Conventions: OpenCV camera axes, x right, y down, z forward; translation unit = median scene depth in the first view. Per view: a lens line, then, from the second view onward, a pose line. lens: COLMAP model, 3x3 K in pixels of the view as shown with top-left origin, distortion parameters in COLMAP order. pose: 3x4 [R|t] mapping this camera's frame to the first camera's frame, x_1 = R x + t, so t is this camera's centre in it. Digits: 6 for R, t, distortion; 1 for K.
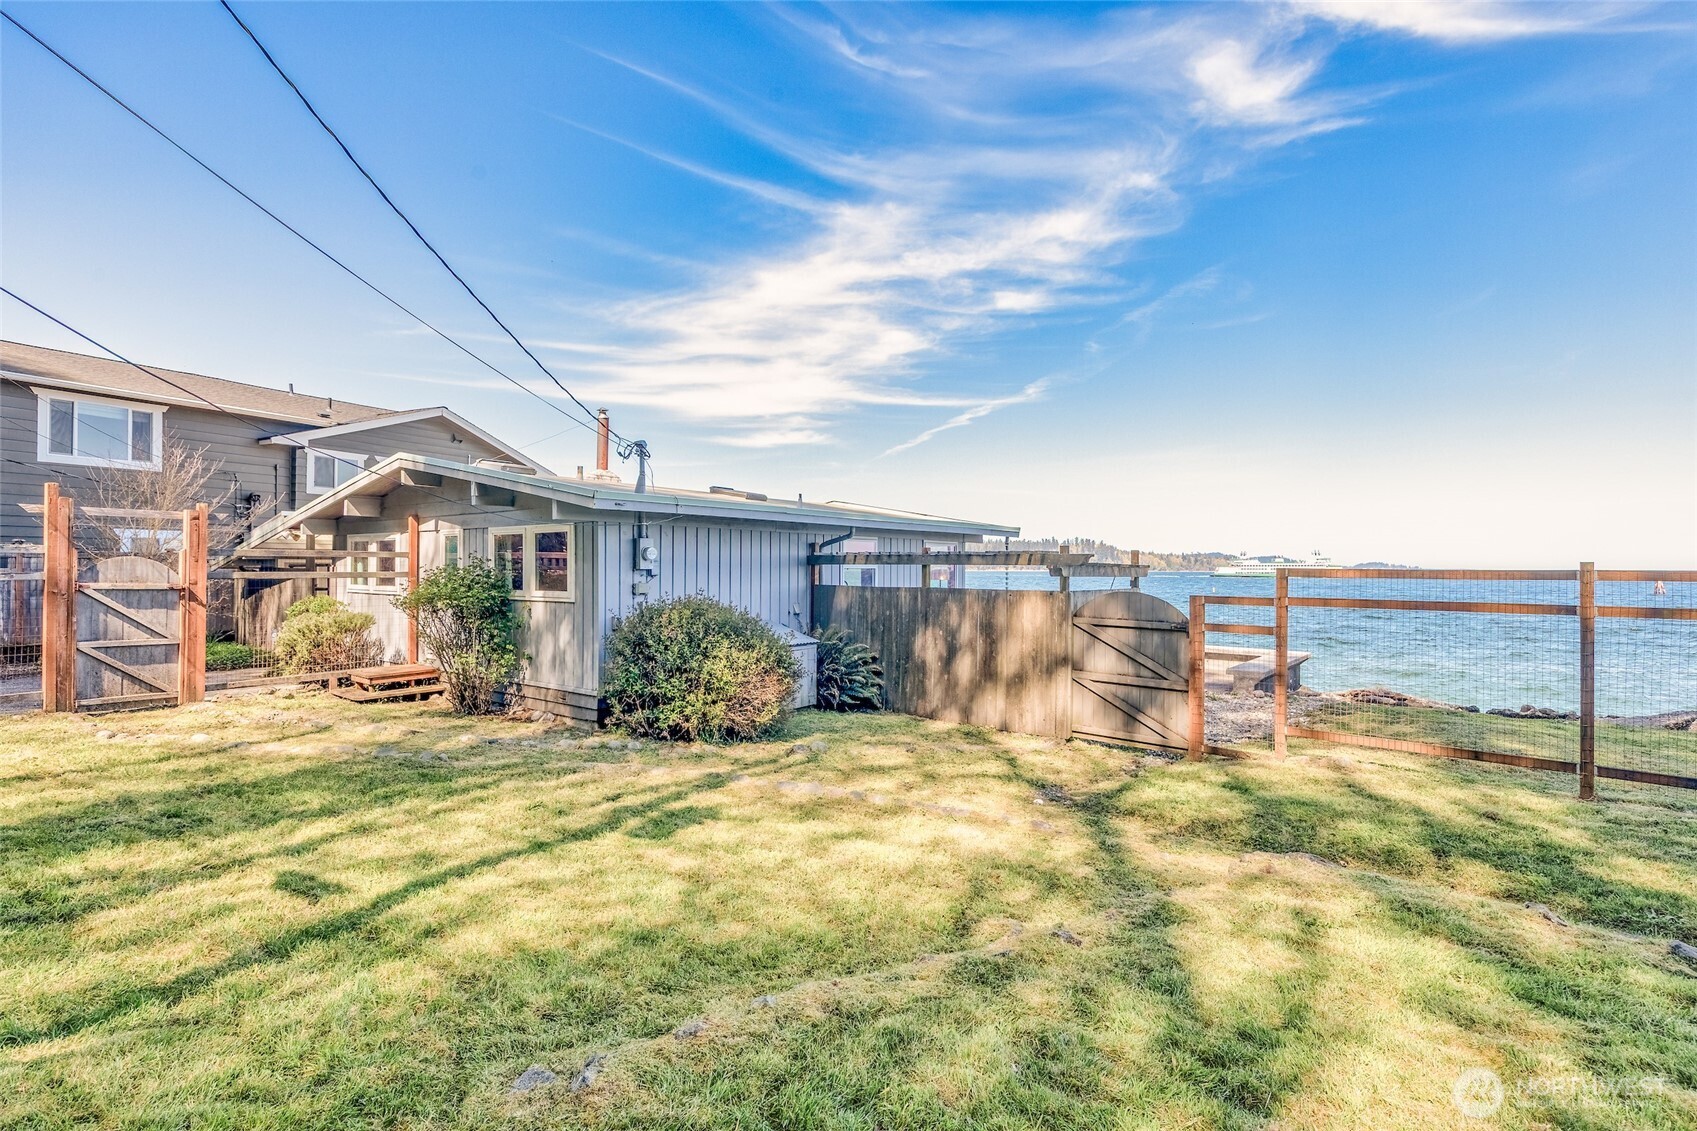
lens RADIAL K [[845.5, 0, 848.5], [0, 845.5, 565.5], [0, 0, 1]] dist [0.040573, -0.013661]
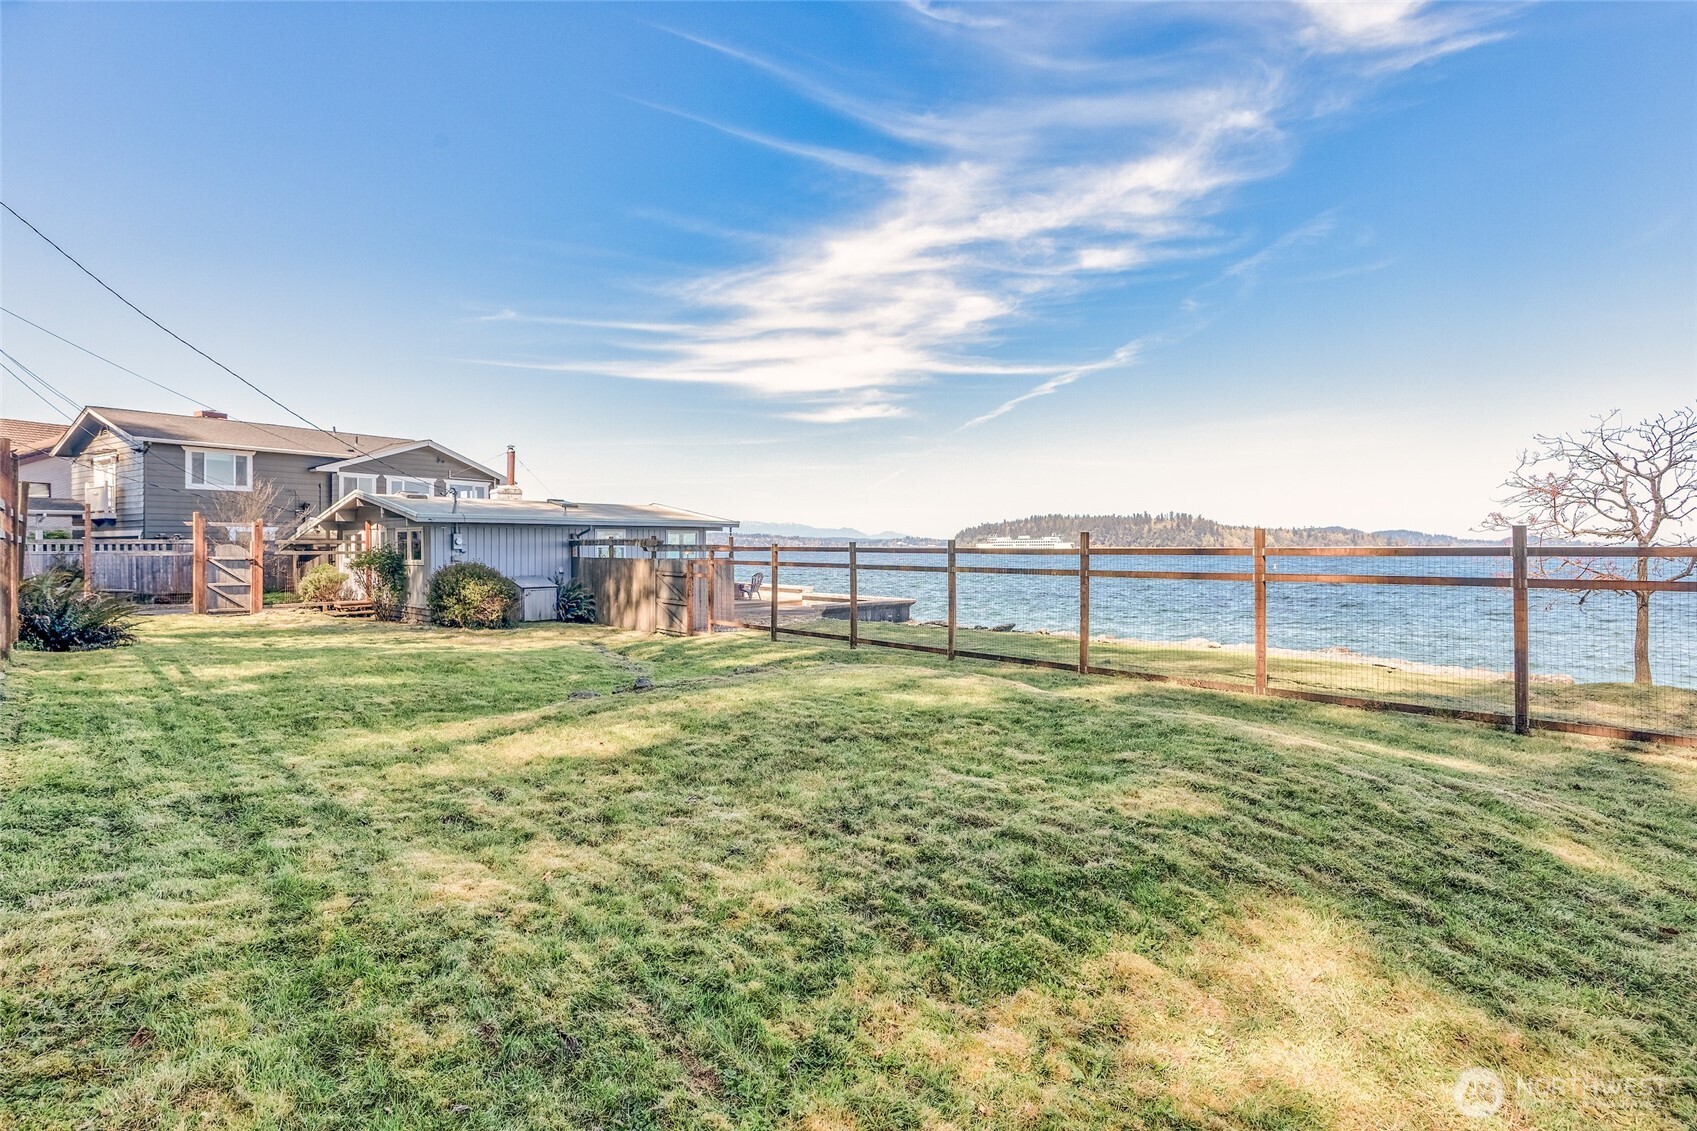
lens RADIAL K [[934.1, 0, 846.5], [0, 934.1, 556.0], [0, 0, 1]] dist [0.048748, -0.018440]
pose [[0.990661, -0.005265, -0.136244, 0.880653], [0.007001, 0.999900, 0.012262, -0.000054], [0.136166, -0.013102, 0.990599, -0.986171]]
